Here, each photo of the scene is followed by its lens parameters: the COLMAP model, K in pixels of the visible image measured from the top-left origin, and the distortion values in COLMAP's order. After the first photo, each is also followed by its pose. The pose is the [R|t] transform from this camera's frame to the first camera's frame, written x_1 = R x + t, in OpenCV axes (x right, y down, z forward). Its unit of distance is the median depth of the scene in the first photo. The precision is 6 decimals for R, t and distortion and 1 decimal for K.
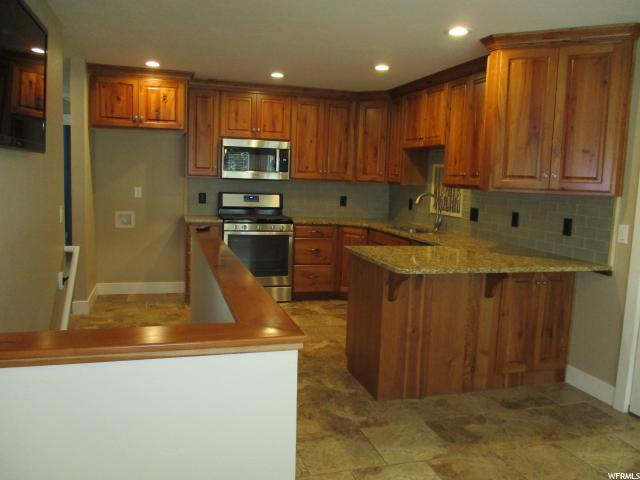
lens RADIAL K [[528.2, 0, 320.0], [0, 528.2, 240.0], [0, 0, 1]] dist [-0.024907, -0.005678]
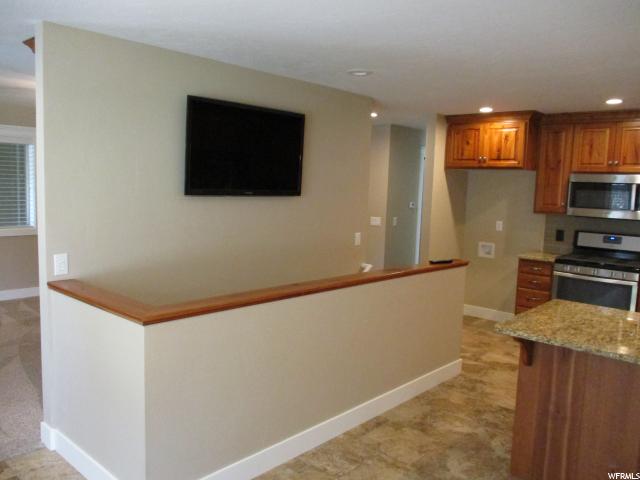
lens RADIAL K [[528.2, 0, 320.0], [0, 528.2, 240.0], [0, 0, 1]] dist [-0.024907, -0.005678]
pose [[0.514503, 0.074419, -0.854253, 0.427409], [-0.119711, 0.992705, 0.014380, -0.037607], [0.849091, 0.094865, 0.519658, 0.153619]]
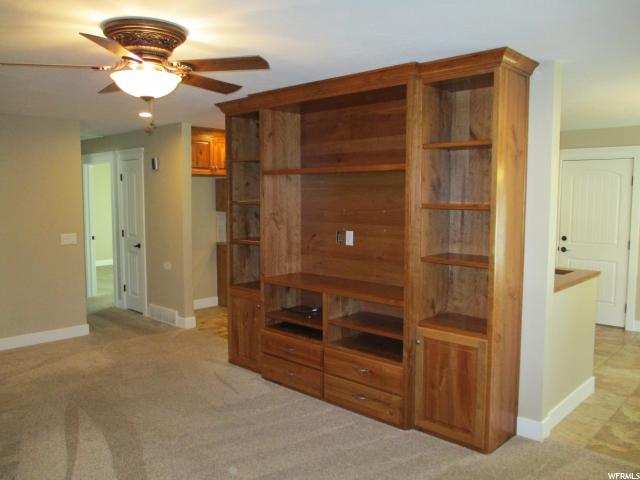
lens RADIAL K [[528.2, 0, 320.0], [0, 528.2, 240.0], [0, 0, 1]] dist [-0.024907, -0.005678]
pose [[0.871033, -0.075396, 0.485404, -0.743411], [0.086818, 0.996224, -0.001051, -0.034104], [-0.483492, 0.043057, 0.874289, -0.224252]]
